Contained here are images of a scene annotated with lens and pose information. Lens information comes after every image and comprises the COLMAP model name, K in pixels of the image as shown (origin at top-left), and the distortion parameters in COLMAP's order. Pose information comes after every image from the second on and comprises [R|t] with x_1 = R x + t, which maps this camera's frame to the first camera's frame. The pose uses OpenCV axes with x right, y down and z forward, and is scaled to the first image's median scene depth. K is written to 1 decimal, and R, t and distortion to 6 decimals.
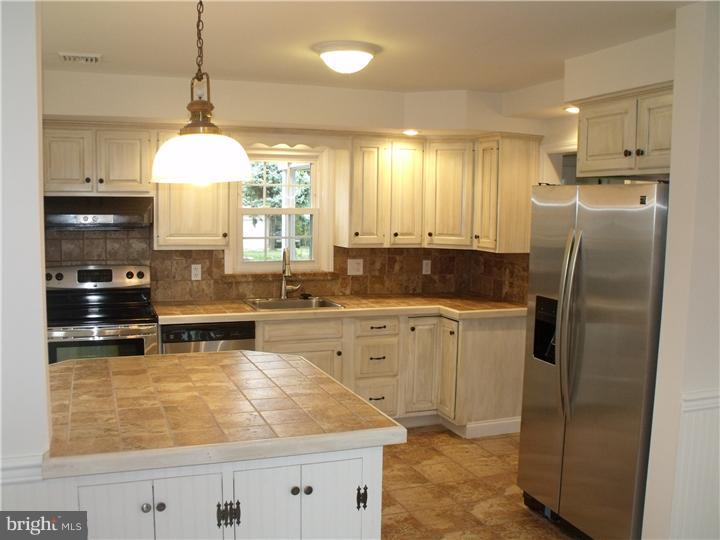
lens RADIAL K [[717.5, 0, 347.8], [0, 717.5, 274.1], [0, 0, 1]] dist [-0.209123, 0.255163]
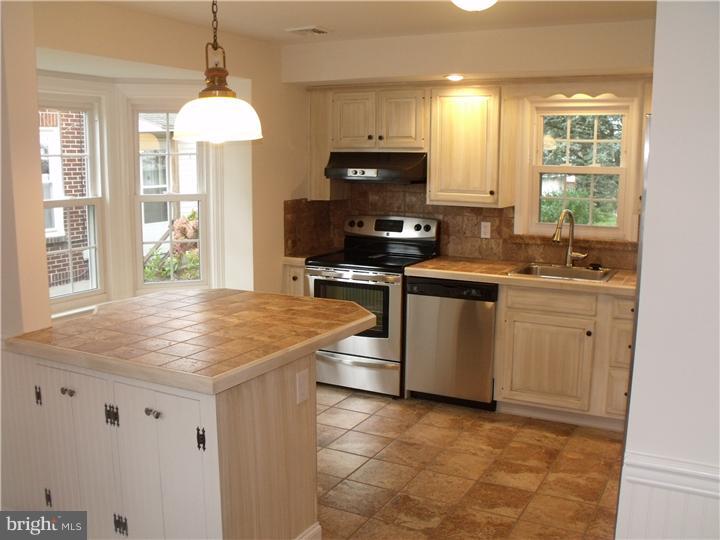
lens RADIAL K [[717.5, 0, 347.8], [0, 717.5, 274.1], [0, 0, 1]] dist [-0.209123, 0.255163]
pose [[0.663532, 0.111764, -0.739753, 0.422236], [-0.069330, 0.993710, 0.087946, -0.016250], [0.744929, -0.007068, 0.667106, 0.213239]]
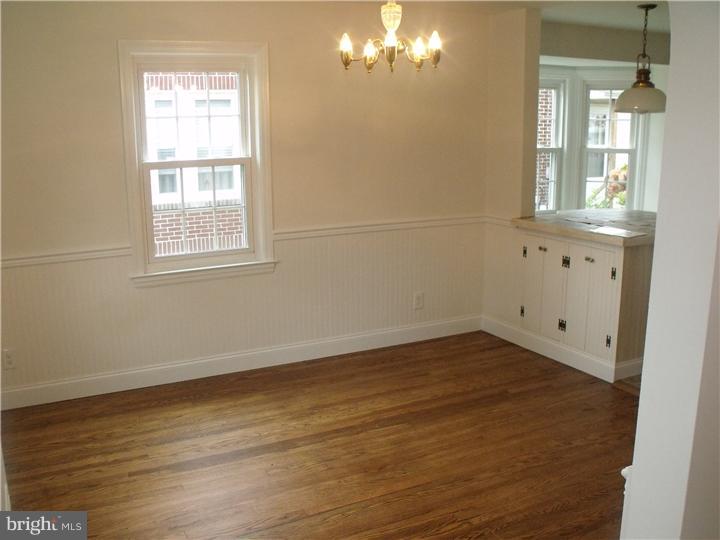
lens RADIAL K [[717.5, 0, 347.8], [0, 717.5, 274.1], [0, 0, 1]] dist [-0.209123, 0.255163]
pose [[0.130105, 0.199294, -0.971264, 0.840897], [-0.090104, 0.977914, 0.188588, 0.007572], [0.987398, 0.062978, 0.145189, -0.008676]]
